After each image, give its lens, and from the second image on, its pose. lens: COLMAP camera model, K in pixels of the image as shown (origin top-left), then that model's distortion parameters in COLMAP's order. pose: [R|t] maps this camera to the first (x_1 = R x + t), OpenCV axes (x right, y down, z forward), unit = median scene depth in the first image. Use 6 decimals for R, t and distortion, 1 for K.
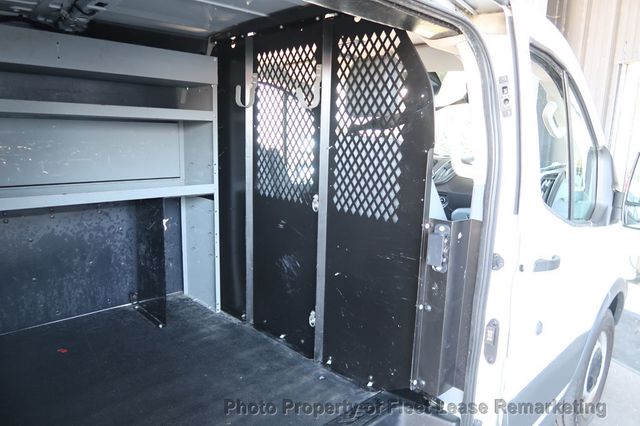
lens RADIAL K [[441.3, 0, 314.0], [0, 441.3, 212.8], [0, 0, 1]] dist [-0.027722, 0.012707]
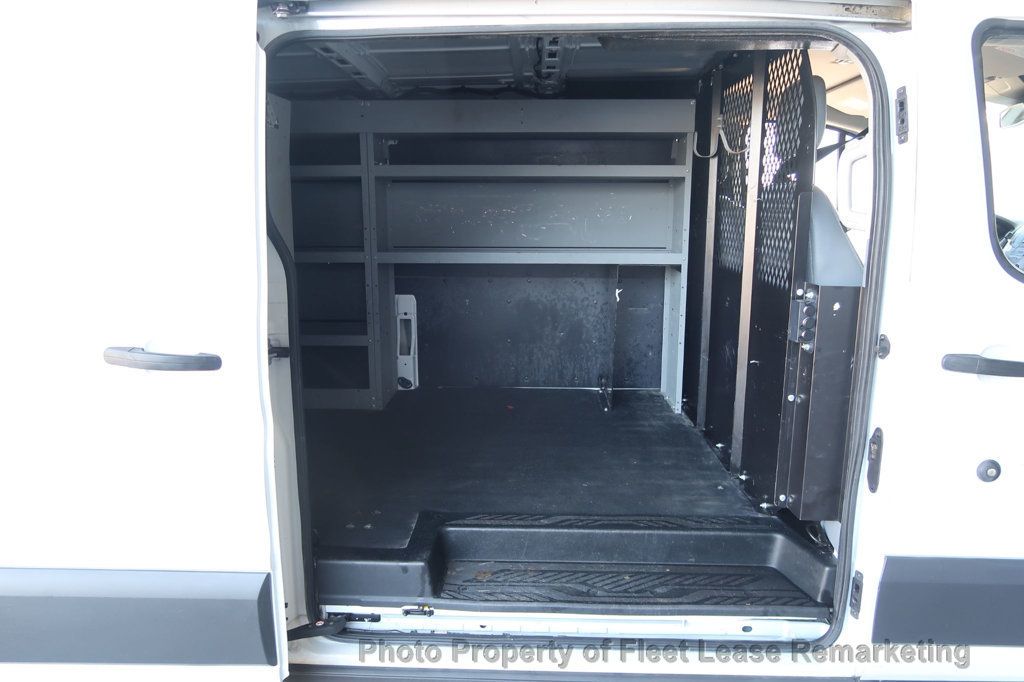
lens RADIAL K [[706.1, 0, 506.7], [0, 706.1, 344.6], [0, 0, 1]] dist [-0.027722, 0.012707]
pose [[0.694318, 0.112984, -0.710744, 0.512257], [-0.110130, 0.992648, 0.050212, 0.075512], [0.711192, 0.043411, 0.701656, -0.157618]]
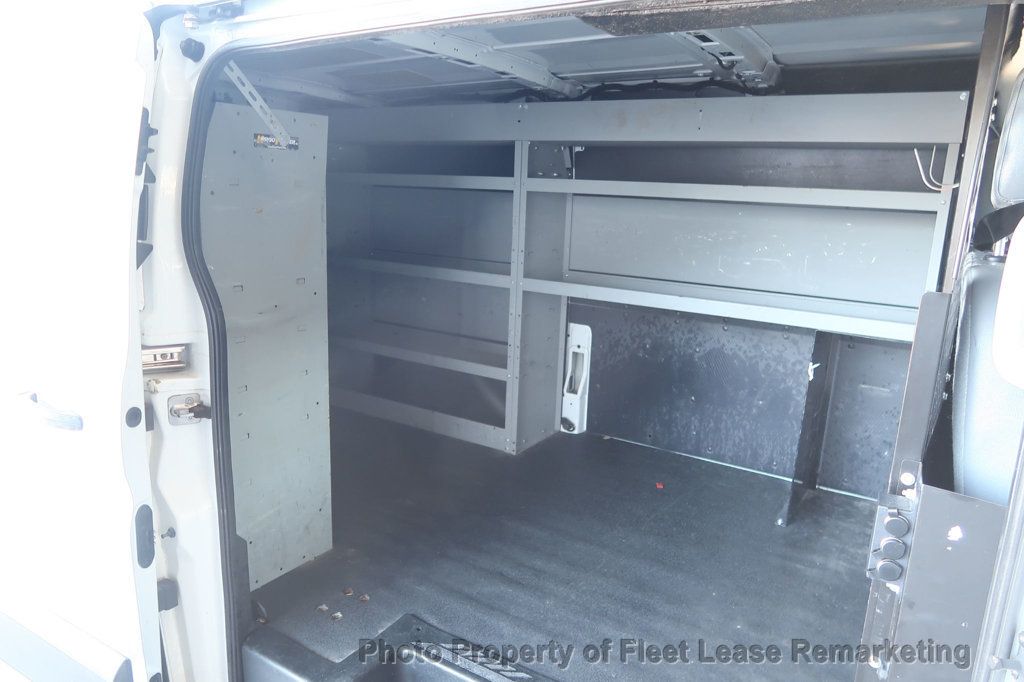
lens RADIAL K [[706.1, 0, 510.7], [0, 706.1, 339.9], [0, 0, 1]] dist [-0.027722, 0.012707]
pose [[0.235910, 0.193150, -0.952386, 0.492867], [-0.202661, 0.968278, 0.146173, -0.074273], [0.950408, 0.158527, 0.267571, 0.293911]]
